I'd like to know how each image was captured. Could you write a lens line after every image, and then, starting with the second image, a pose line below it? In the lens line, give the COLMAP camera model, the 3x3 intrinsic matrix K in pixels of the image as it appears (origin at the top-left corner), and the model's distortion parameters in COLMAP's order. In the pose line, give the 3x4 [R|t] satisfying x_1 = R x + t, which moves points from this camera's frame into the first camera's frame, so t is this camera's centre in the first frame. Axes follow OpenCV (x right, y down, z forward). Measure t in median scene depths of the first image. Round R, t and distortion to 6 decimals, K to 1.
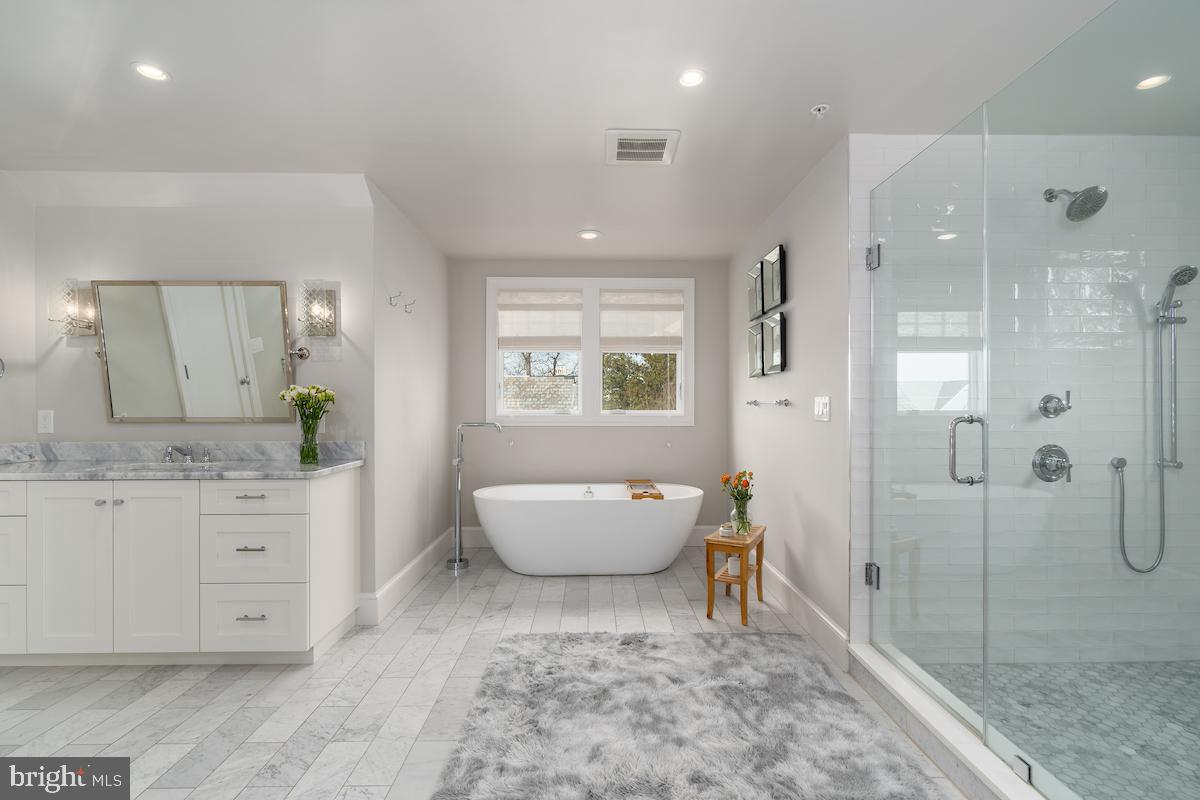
lens RADIAL K [[542.6, 0, 594.7], [0, 542.6, 399.6], [0, 0, 1]] dist [-0.014721, 0.004268]
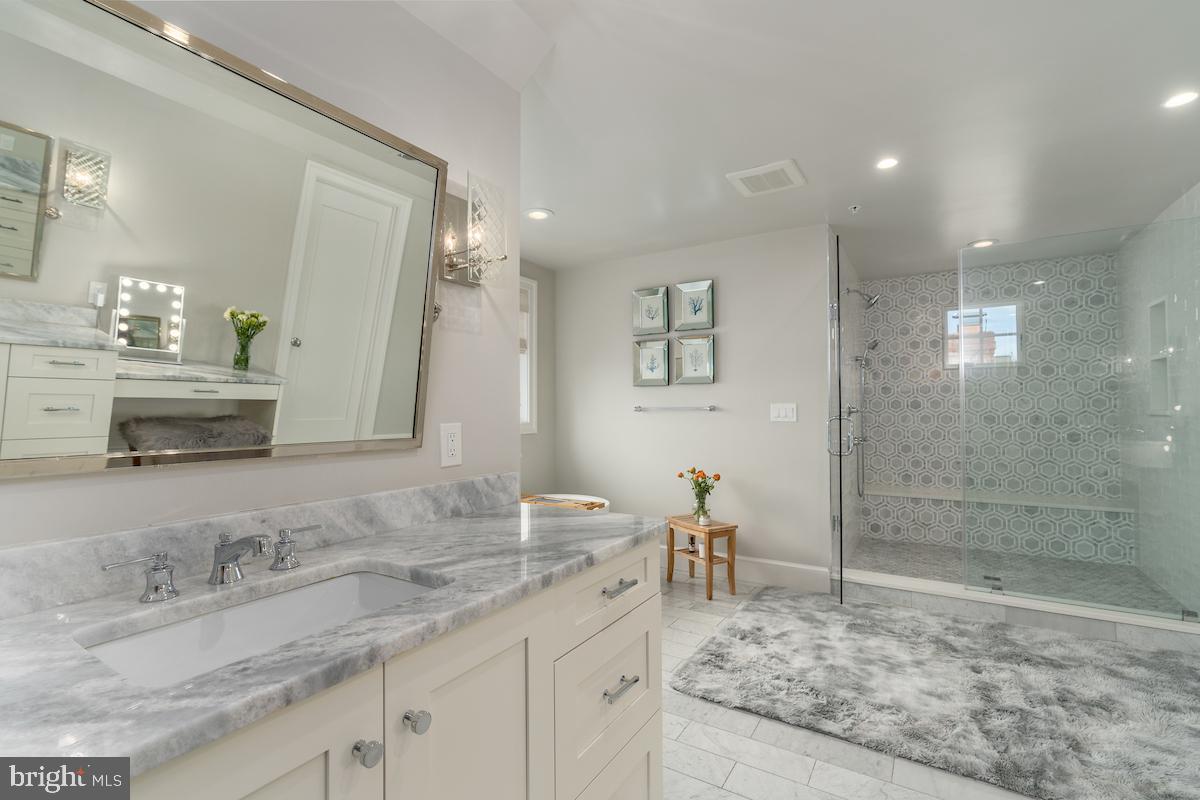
lens RADIAL K [[542.6, 0, 594.4], [0, 542.6, 400.6], [0, 0, 1]] dist [-0.014721, 0.004268]
pose [[0.545021, 0.012717, 0.838326, -1.025508], [-0.002155, 0.999903, -0.013767, 0.006923], [-0.838420, 0.005697, 0.544996, 0.692472]]
